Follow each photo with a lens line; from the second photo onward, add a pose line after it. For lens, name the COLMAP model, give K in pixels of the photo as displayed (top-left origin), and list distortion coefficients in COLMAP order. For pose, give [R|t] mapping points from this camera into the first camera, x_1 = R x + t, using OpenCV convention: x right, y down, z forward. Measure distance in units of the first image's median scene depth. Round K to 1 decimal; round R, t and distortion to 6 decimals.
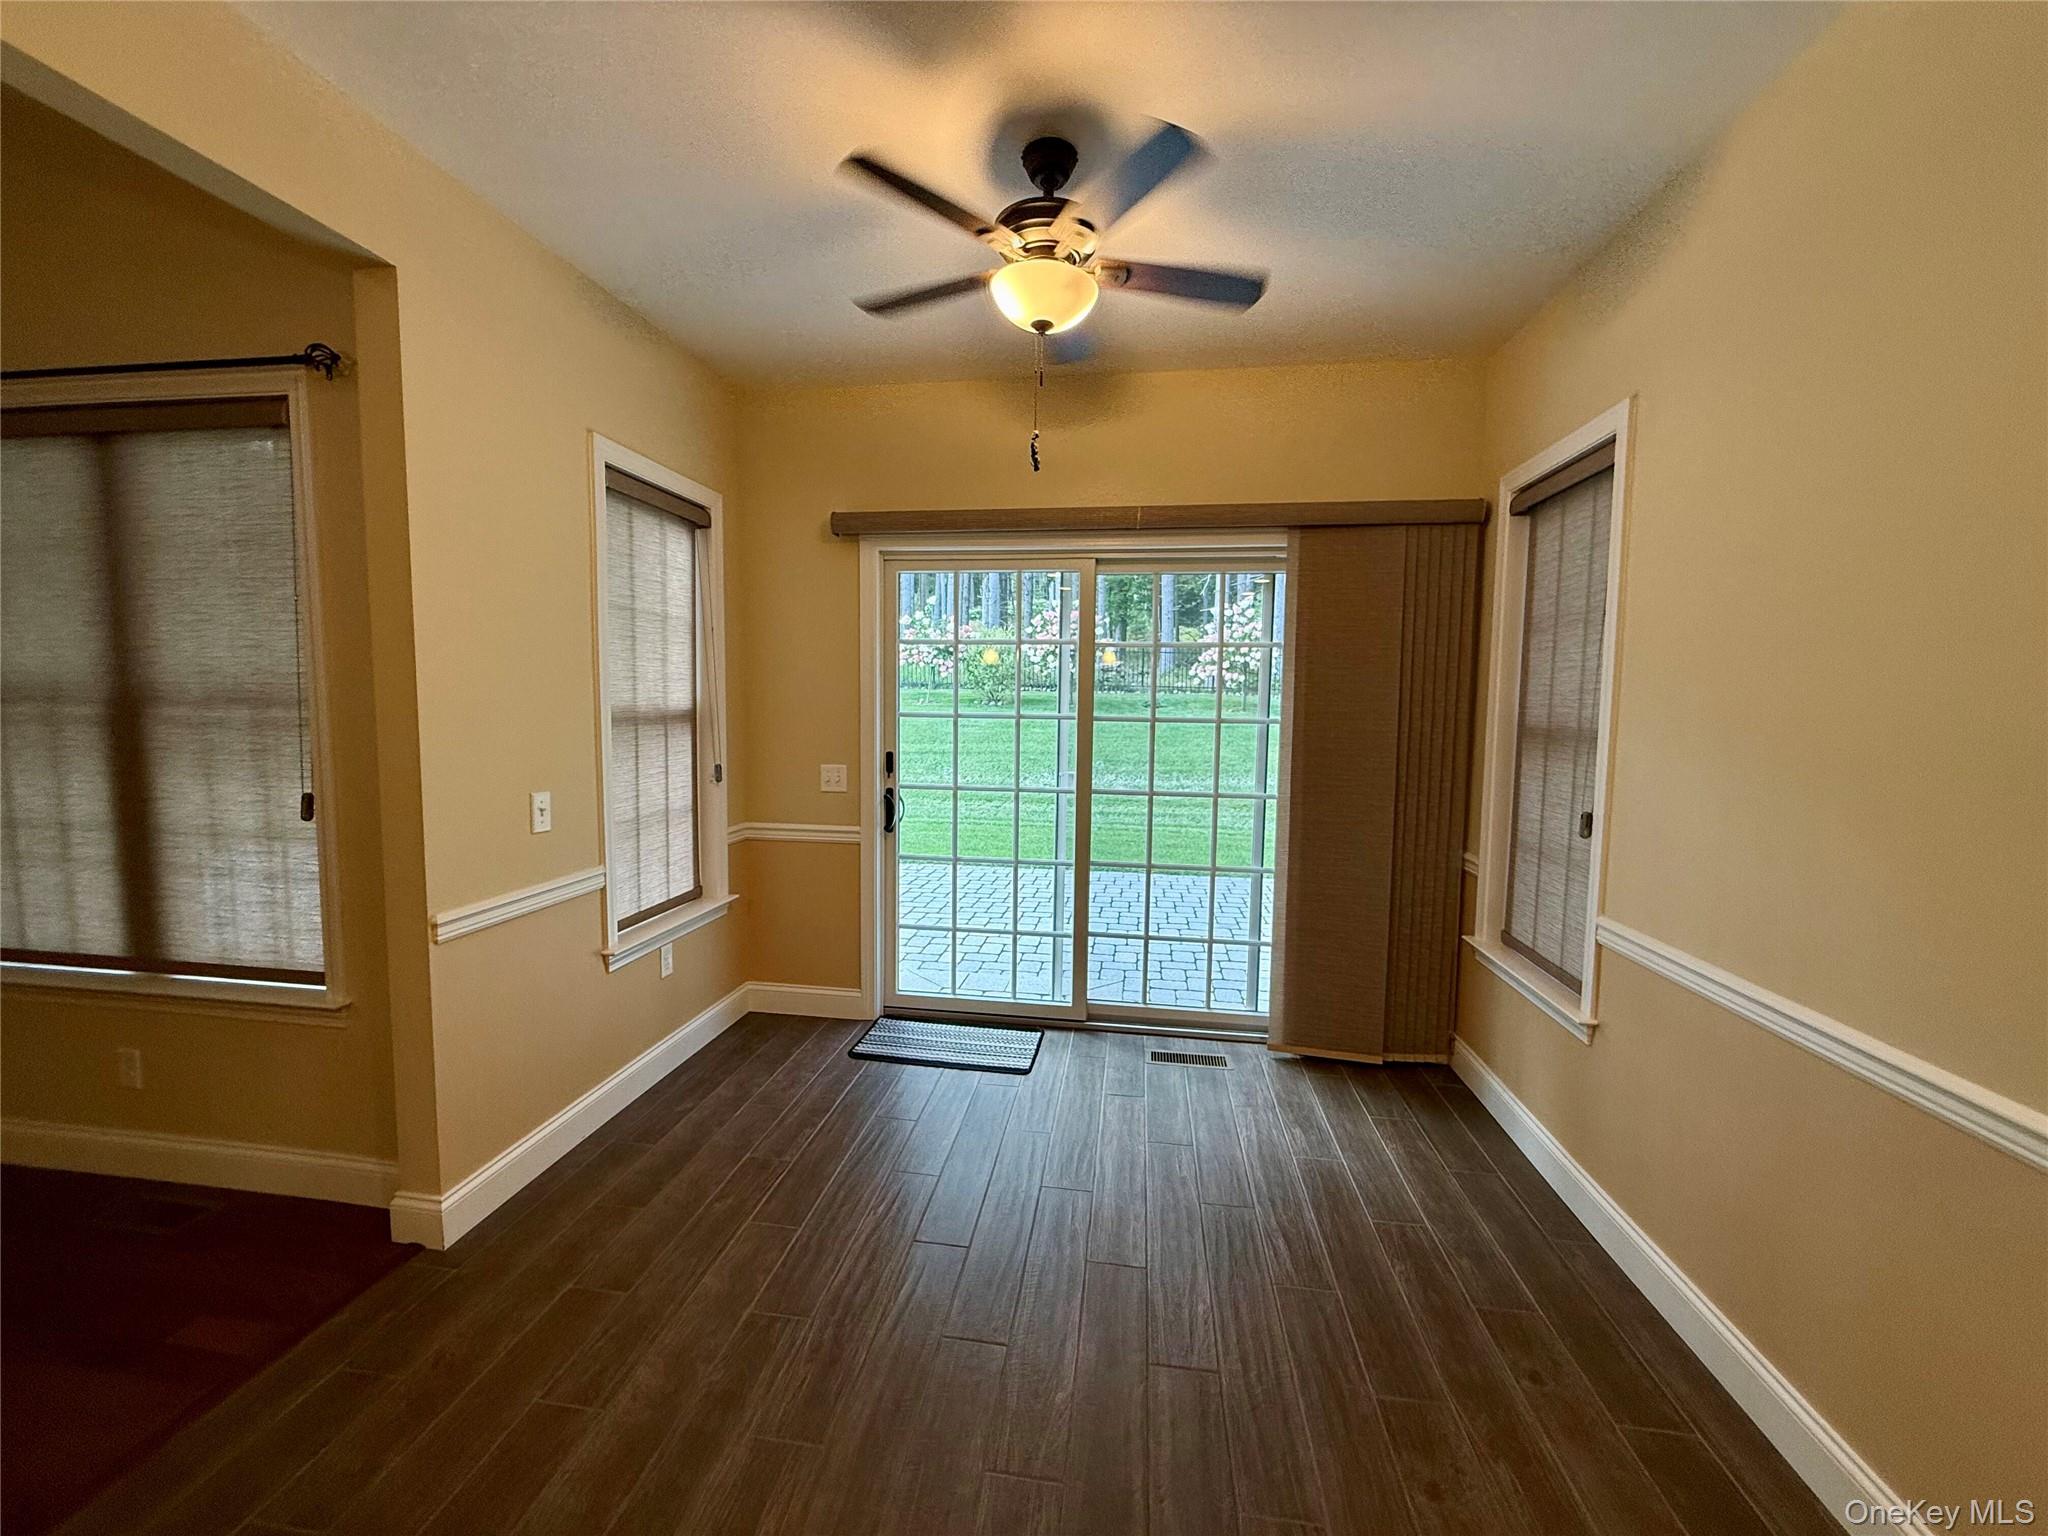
lens RADIAL K [[815.5, 0, 1017.2], [0, 815.5, 771.6], [0, 0, 1]] dist [-0.000614, 0.000188]
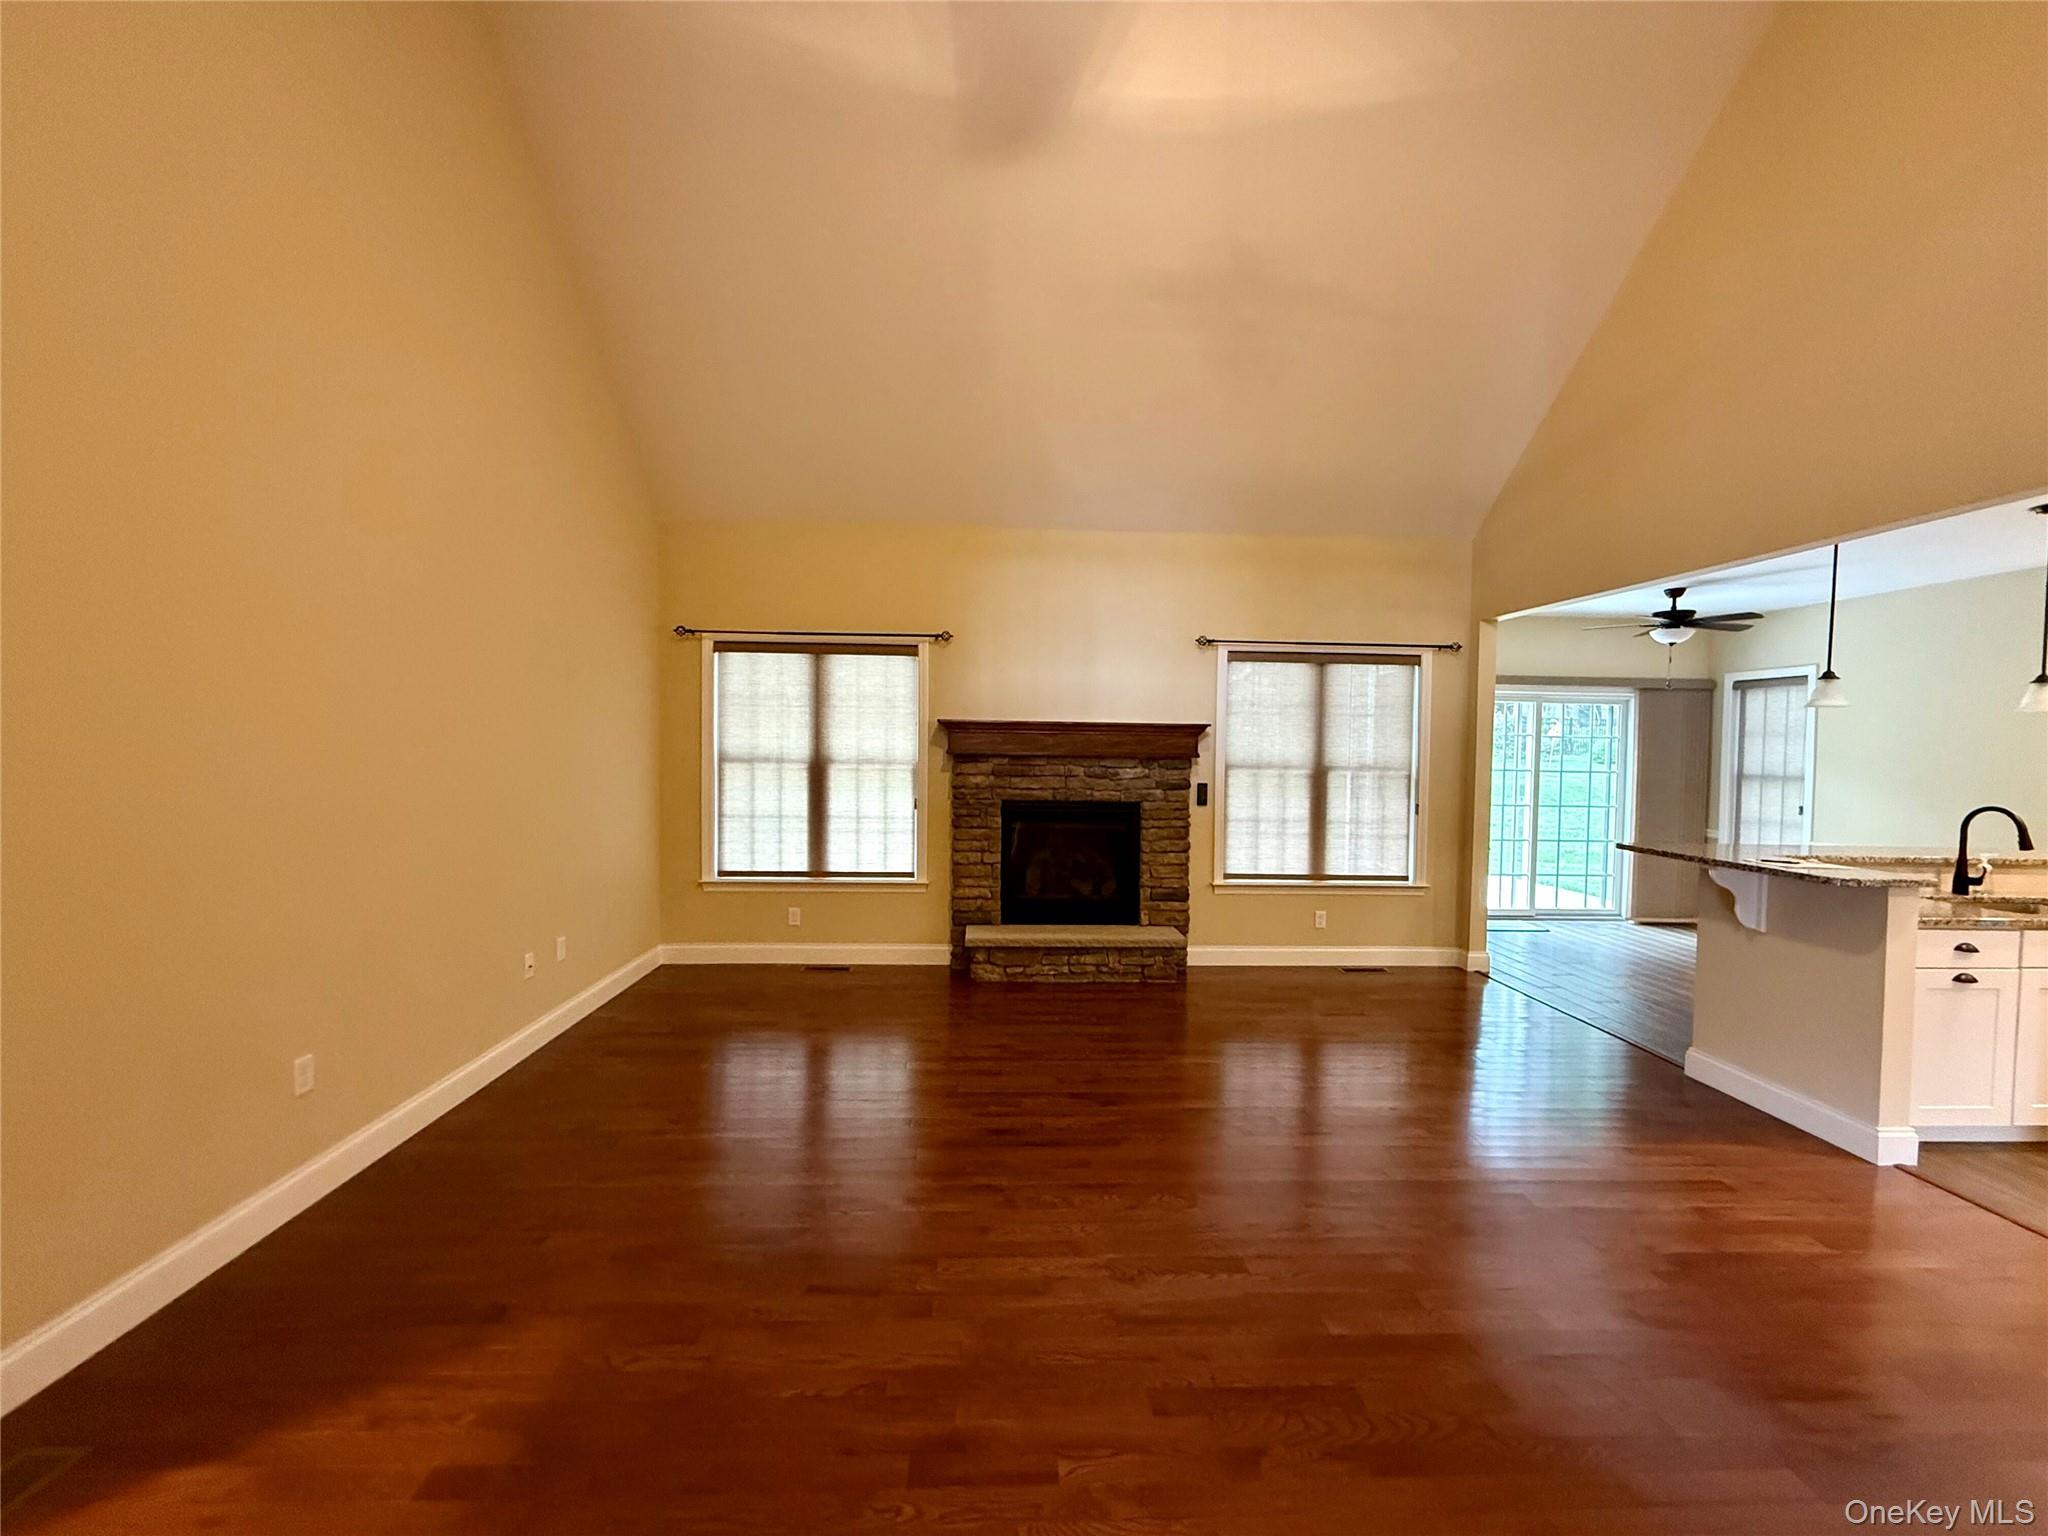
lens RADIAL K [[815.5, 0, 1033.1], [0, 815.5, 766.9], [0, 0, 1]] dist [-0.000614, 0.000188]
pose [[0.982672, -0.003563, 0.185321, -2.212930], [0.014979, 0.998072, -0.060238, 0.040906], [-0.184749, 0.061970, 0.980830, -1.154021]]
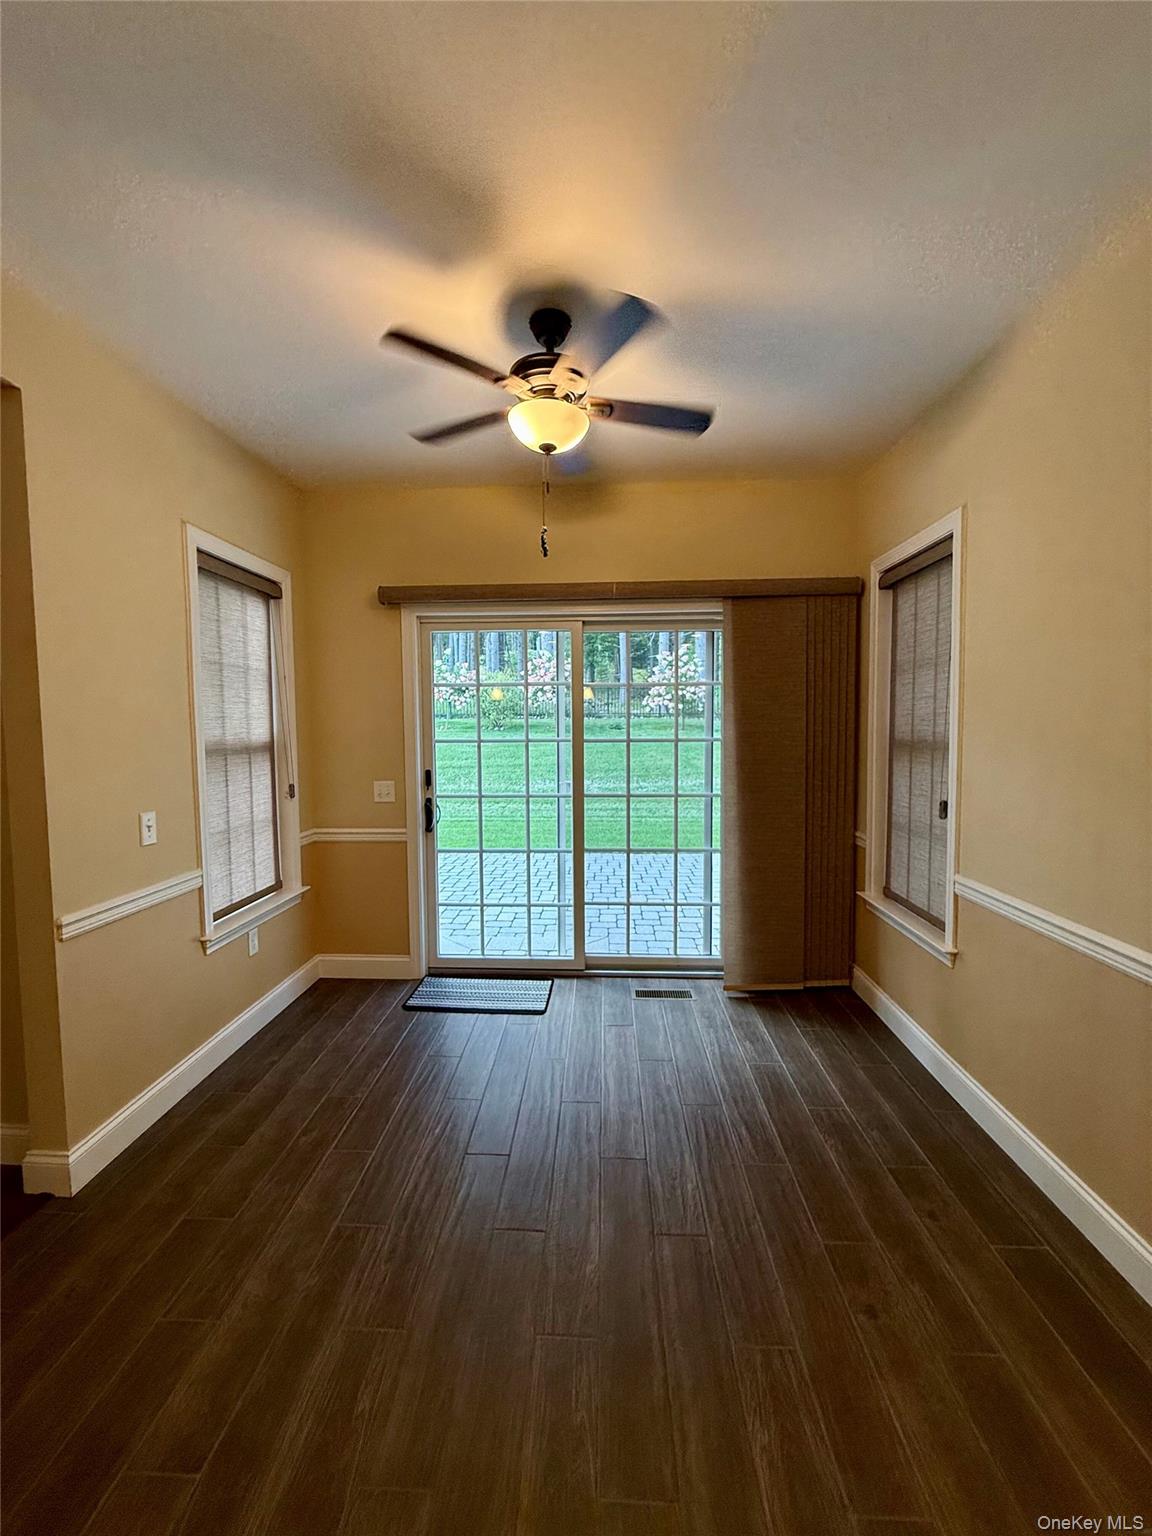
lens RADIAL K [[611.6, 0, 572.5], [0, 611.6, 765.2], [0, 0, 1]] dist [-0.000614, 0.000188]
pose [[0.994897, -0.028208, 0.096875, -0.032368], [0.030274, 0.999343, -0.019915, -0.008035], [-0.096249, 0.022747, 0.995097, 0.014765]]
